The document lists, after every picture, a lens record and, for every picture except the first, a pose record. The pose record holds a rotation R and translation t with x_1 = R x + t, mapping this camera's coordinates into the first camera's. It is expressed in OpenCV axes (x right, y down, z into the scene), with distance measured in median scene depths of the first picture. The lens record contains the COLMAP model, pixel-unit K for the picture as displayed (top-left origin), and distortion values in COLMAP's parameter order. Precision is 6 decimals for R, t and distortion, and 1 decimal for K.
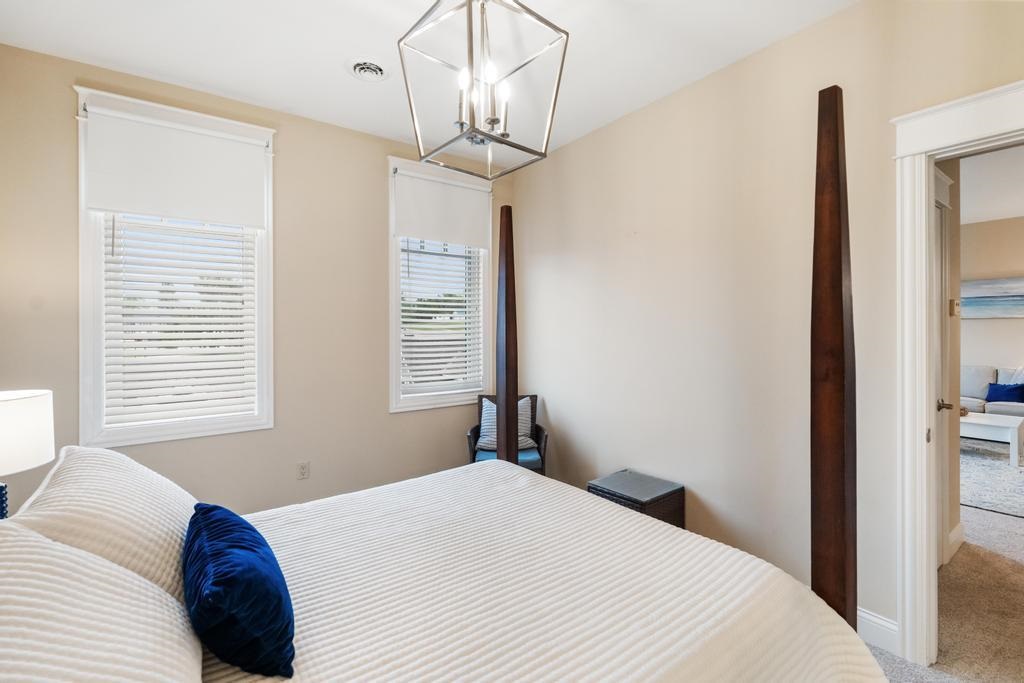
lens RADIAL K [[457.6, 0, 512.8], [0, 457.6, 327.3], [0, 0, 1]] dist [-0.004445, -0.000589]
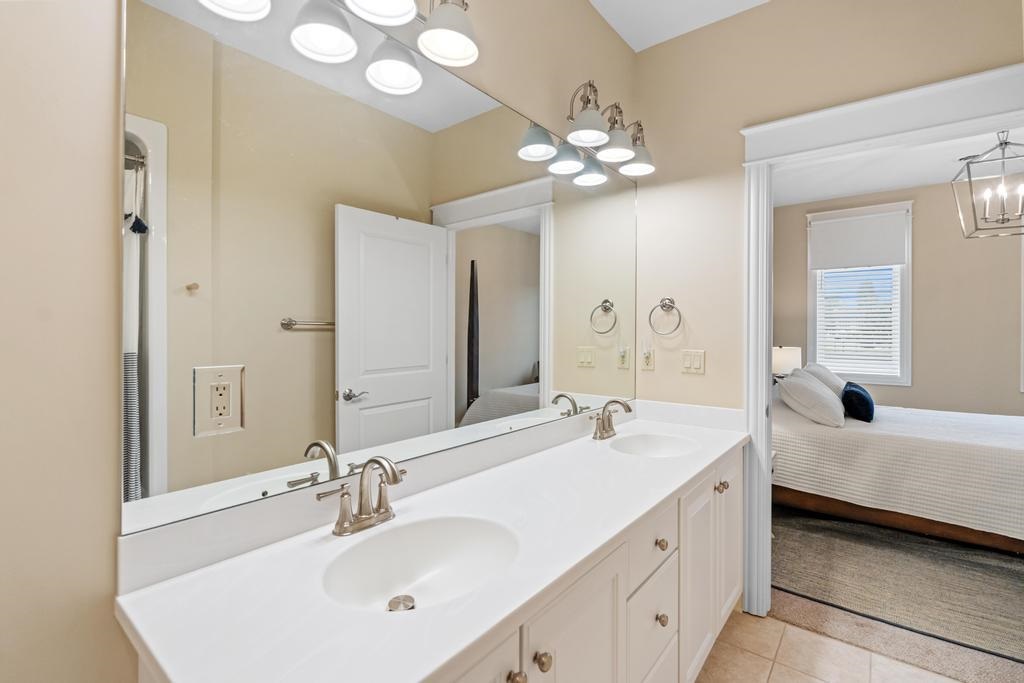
lens RADIAL K [[466.4, 0, 513.0], [0, 466.4, 319.3], [0, 0, 1]] dist [-0.001283, -0.000464]
pose [[0.254477, 0.003171, -0.967074, 0.797522], [-0.004531, 0.999988, 0.002087, -0.014417], [0.967068, 0.003851, 0.254489, -0.875356]]
